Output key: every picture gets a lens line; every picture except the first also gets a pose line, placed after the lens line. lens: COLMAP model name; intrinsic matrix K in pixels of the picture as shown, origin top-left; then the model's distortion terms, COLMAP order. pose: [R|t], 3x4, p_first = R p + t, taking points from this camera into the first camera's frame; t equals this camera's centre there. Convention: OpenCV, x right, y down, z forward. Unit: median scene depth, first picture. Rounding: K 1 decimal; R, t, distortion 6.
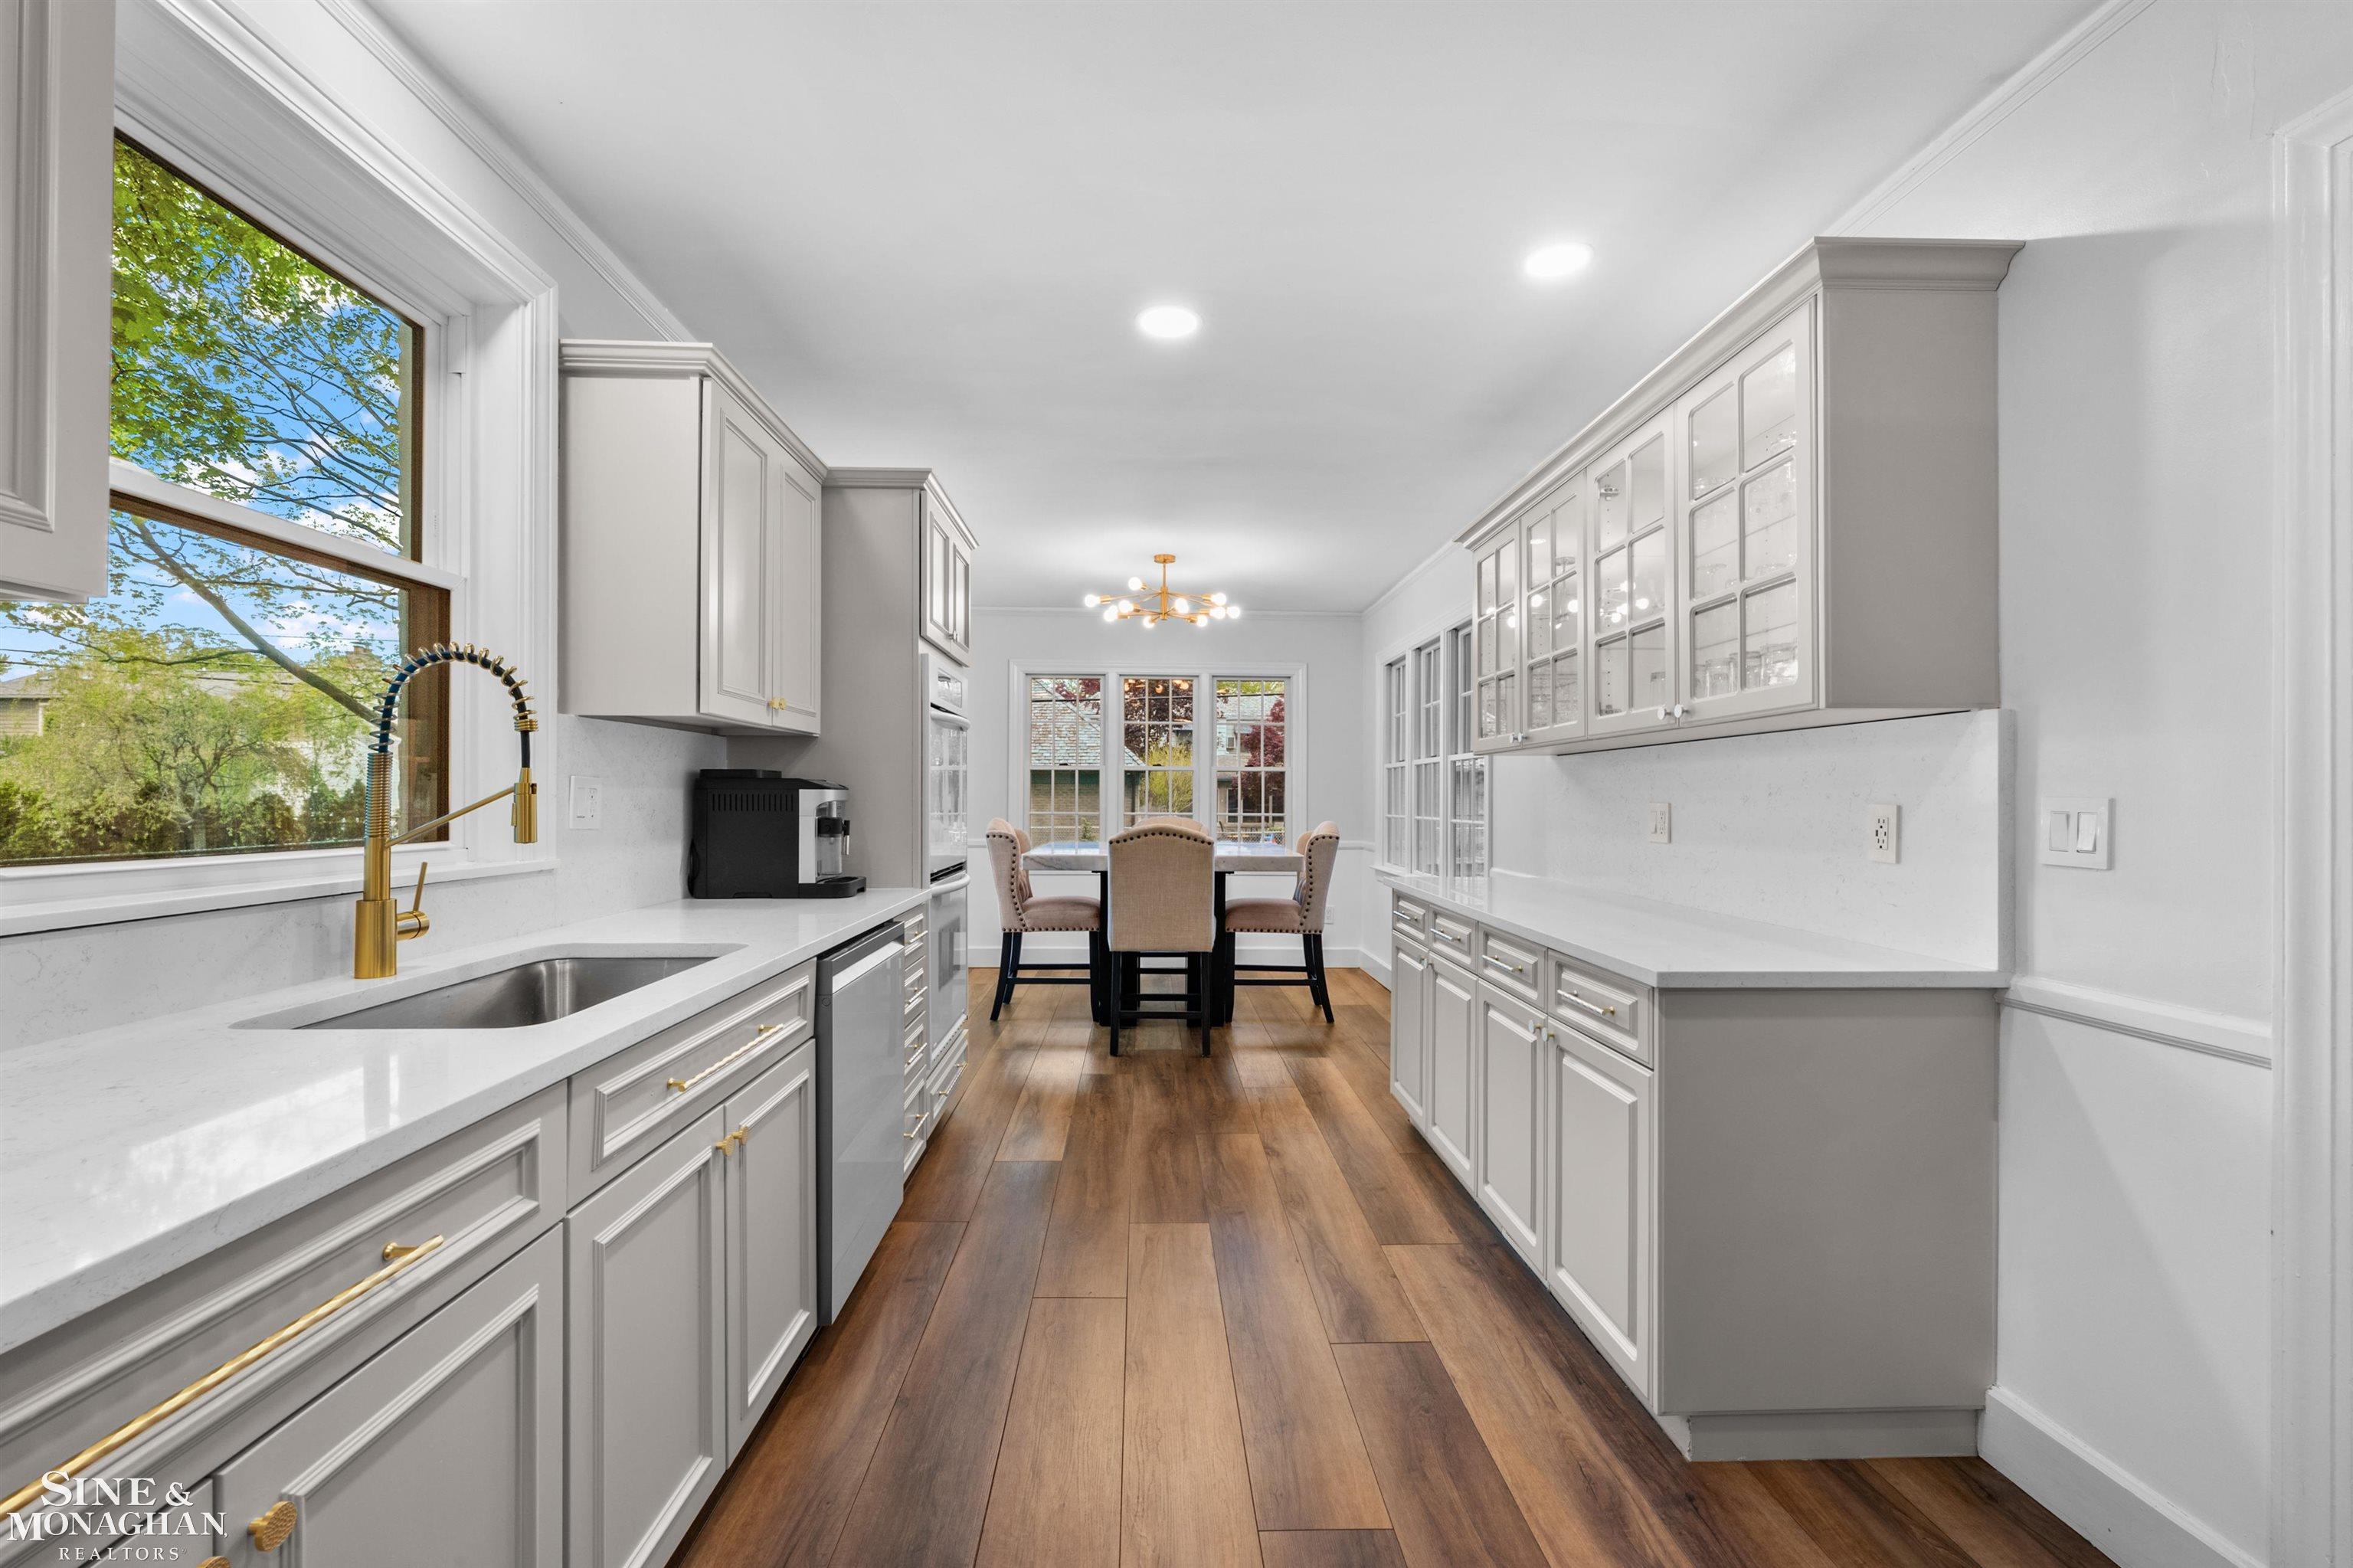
lens RADIAL K [[953.0, 0, 1170.8], [0, 953.0, 786.7], [0, 0, 1]] dist [0.000010, -0.000107]
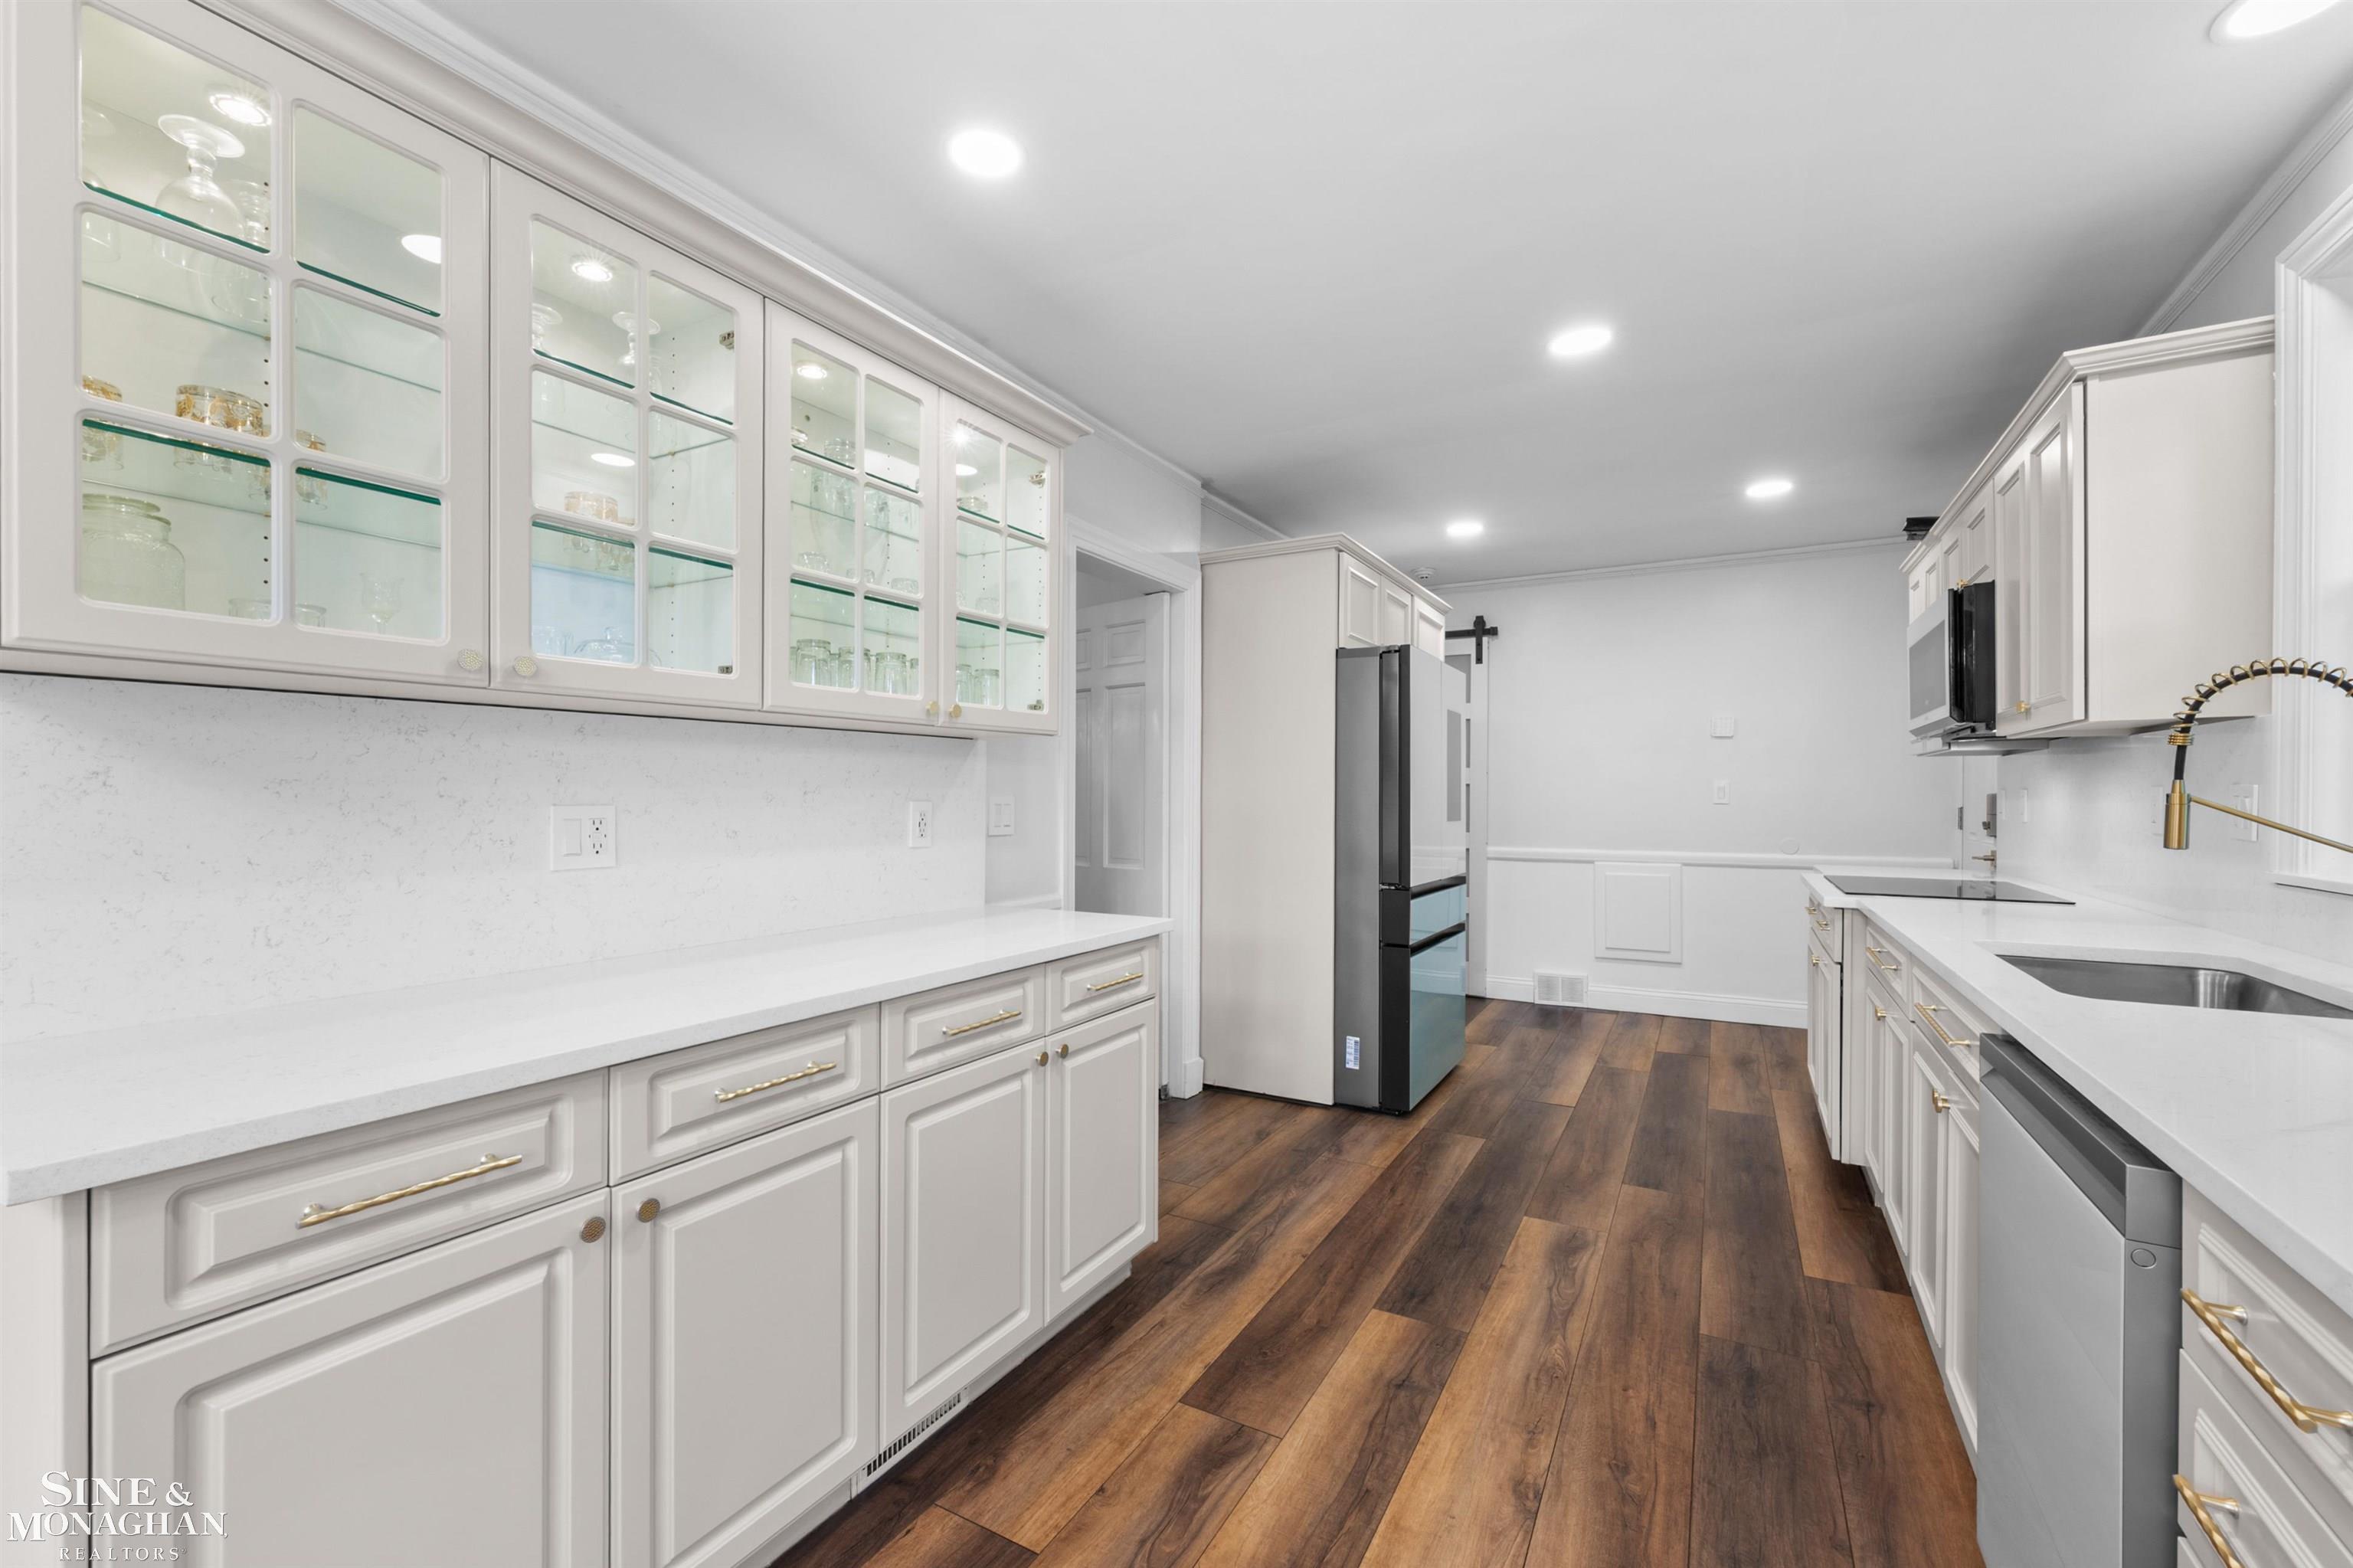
lens RADIAL K [[977.6, 0, 1185.2], [0, 977.6, 791.0], [0, 0, 1]] dist [-0.001299, -0.000114]
pose [[-0.859190, -0.005256, 0.511629, -0.253532], [-0.012594, 0.999862, -0.010877, 0.016185], [-0.511501, -0.015789, -0.859137, 2.238887]]
